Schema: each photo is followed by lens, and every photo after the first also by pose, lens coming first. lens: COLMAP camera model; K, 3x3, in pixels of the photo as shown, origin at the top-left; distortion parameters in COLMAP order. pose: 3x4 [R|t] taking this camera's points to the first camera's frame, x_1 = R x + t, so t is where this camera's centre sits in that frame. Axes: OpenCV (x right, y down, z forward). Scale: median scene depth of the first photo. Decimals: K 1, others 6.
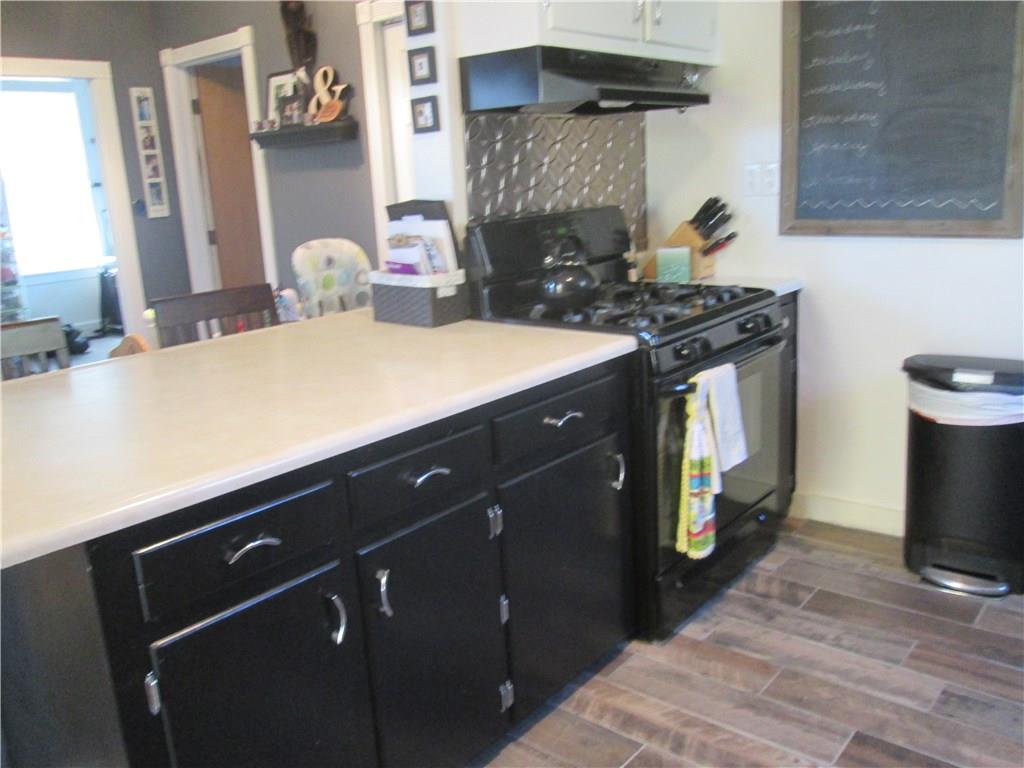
lens RADIAL K [[857.6, 0, 512.0], [0, 857.6, 384.0], [0, 0, 1]] dist [-0.043372, 0.003570]
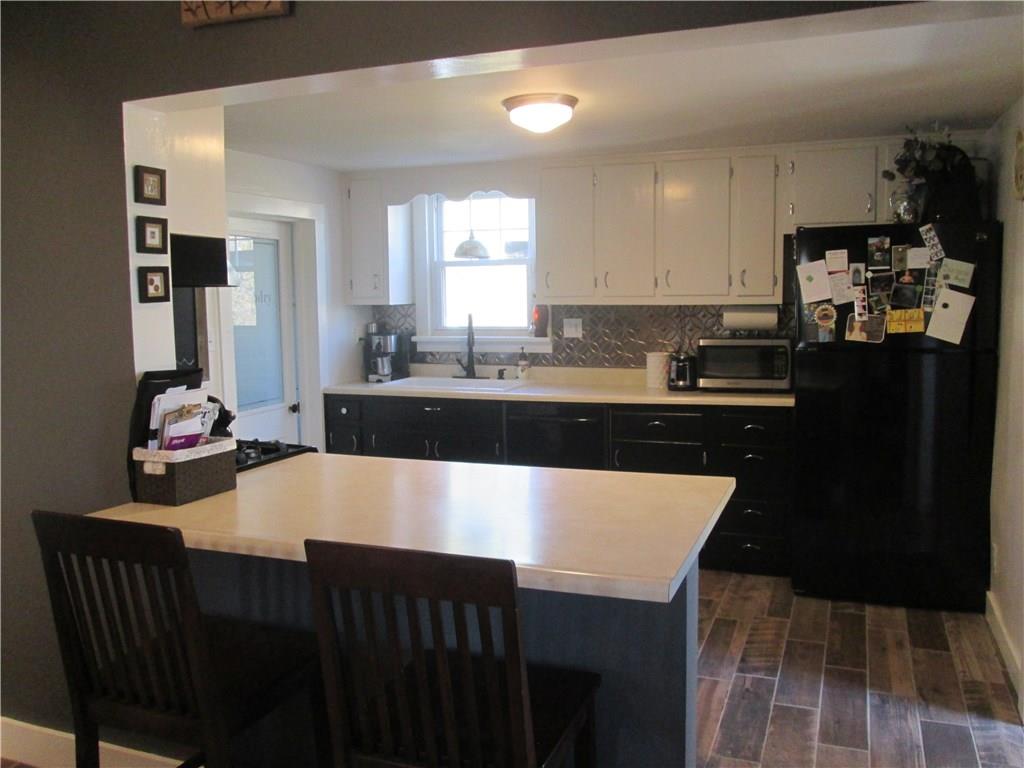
lens RADIAL K [[857.6, 0, 512.0], [0, 857.6, 384.0], [0, 0, 1]] dist [-0.043372, 0.003570]
pose [[-0.306969, -0.048411, 0.950487, -1.132134], [0.255336, 0.957902, 0.131252, -0.228982], [-0.916828, 0.282984, -0.281686, 0.926508]]
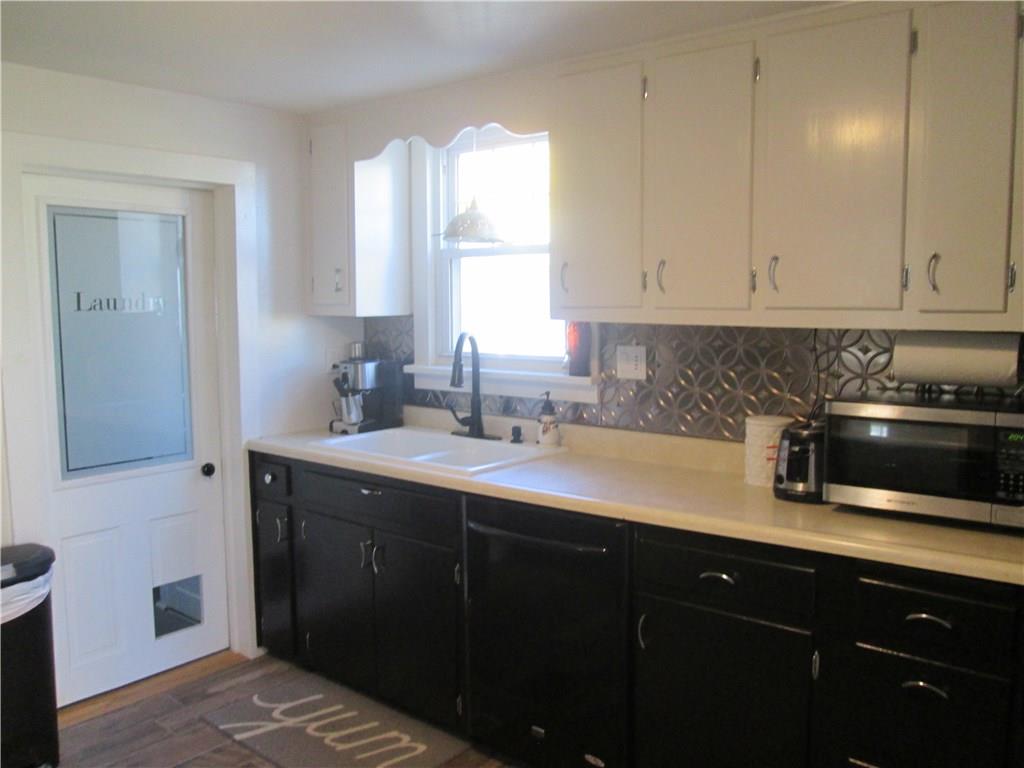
lens RADIAL K [[857.6, 0, 512.0], [0, 857.6, 384.0], [0, 0, 1]] dist [-0.043372, 0.003570]
pose [[0.005092, -0.048684, 0.998801, -0.398308], [0.241270, 0.969366, 0.046019, -0.116947], [-0.970445, 0.240747, 0.016682, 0.330797]]
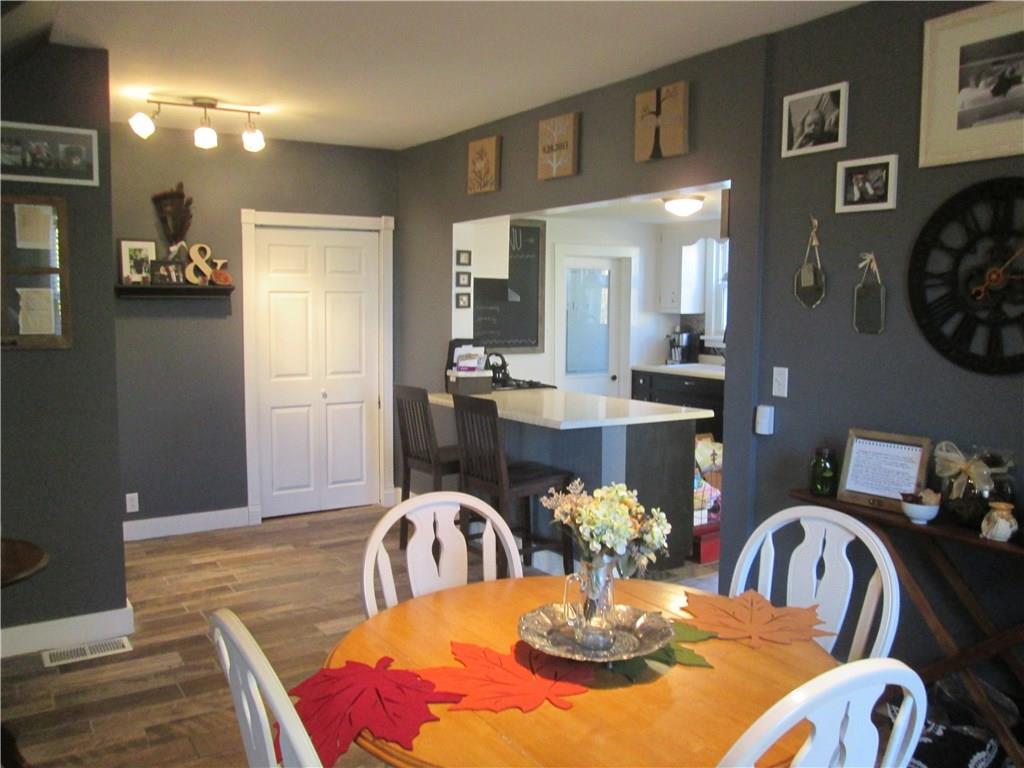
lens RADIAL K [[857.6, 0, 512.0], [0, 857.6, 384.0], [0, 0, 1]] dist [-0.043372, 0.003570]
pose [[0.295565, -0.043444, 0.954334, -2.174064], [0.207052, 0.978134, -0.019598, -0.034106], [-0.932615, 0.203389, 0.298097, 0.264169]]
